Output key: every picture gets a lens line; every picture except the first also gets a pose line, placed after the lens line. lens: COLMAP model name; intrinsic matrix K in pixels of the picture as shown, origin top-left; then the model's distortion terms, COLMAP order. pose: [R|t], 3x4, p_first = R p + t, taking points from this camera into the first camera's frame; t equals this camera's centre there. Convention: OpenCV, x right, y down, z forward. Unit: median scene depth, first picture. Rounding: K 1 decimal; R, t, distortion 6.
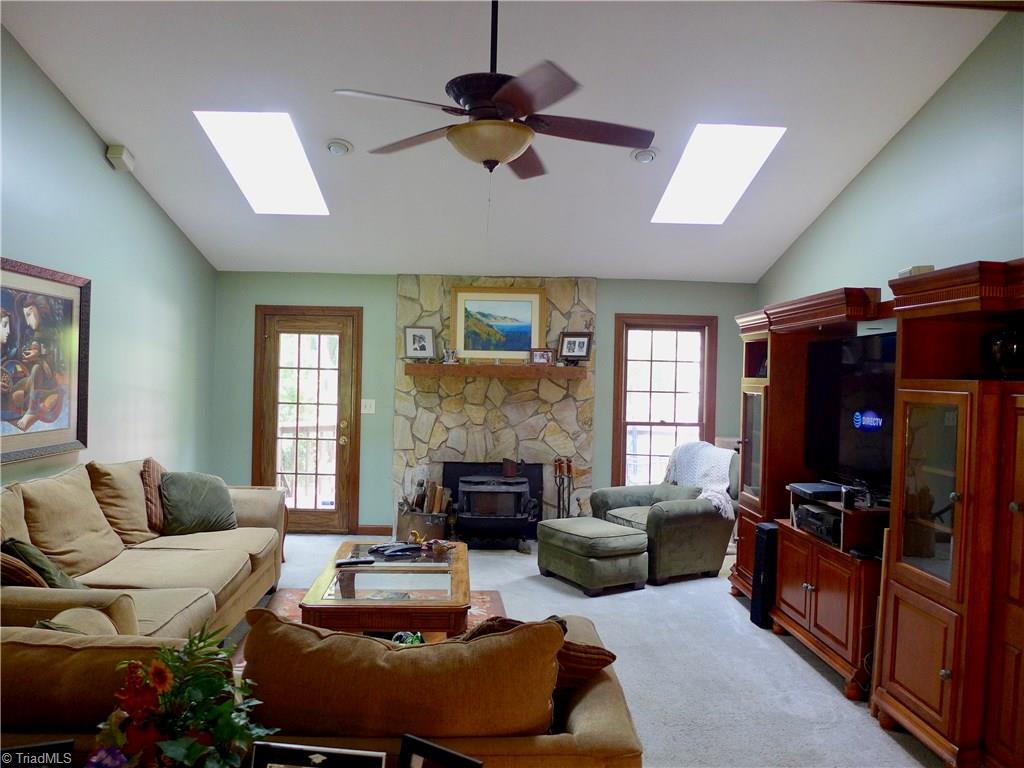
lens RADIAL K [[743.3, 0, 504.5], [0, 743.3, 382.8], [0, 0, 1]] dist [-0.042683, 0.009323]
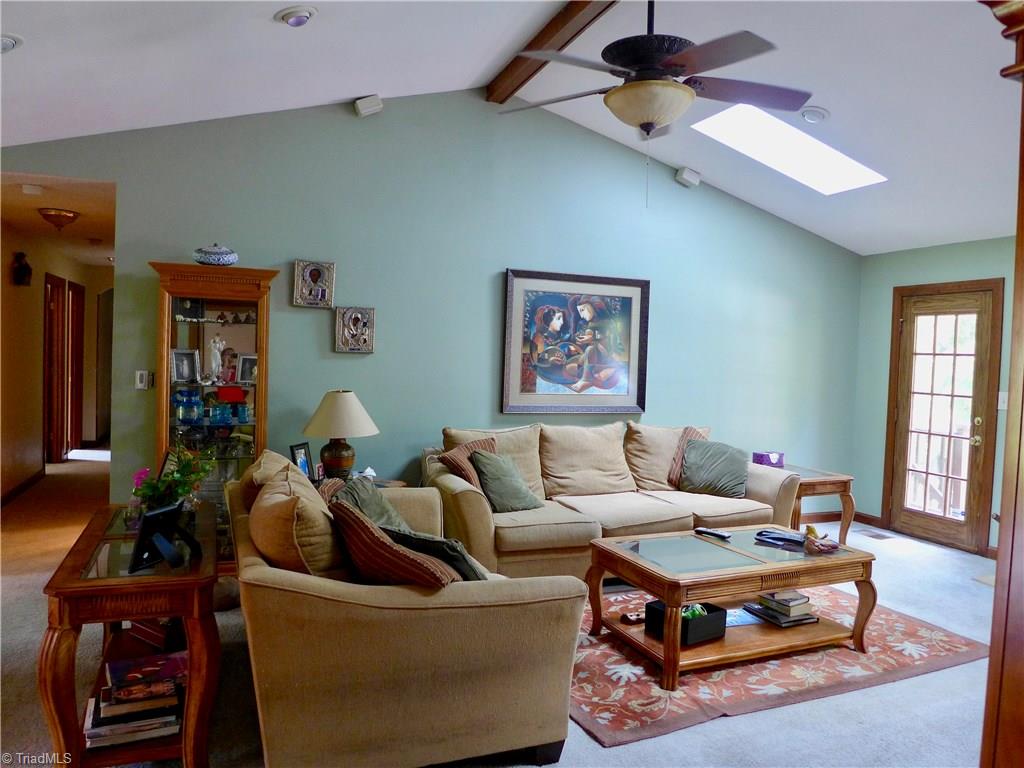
lens RADIAL K [[743.3, 0, 502.2], [0, 743.3, 386.4], [0, 0, 1]] dist [-0.042683, 0.009323]
pose [[0.323984, 0.029279, -0.945609, 0.576813], [-0.031213, 0.999308, 0.020247, 0.025611], [0.945548, 0.022956, 0.324674, 0.345091]]
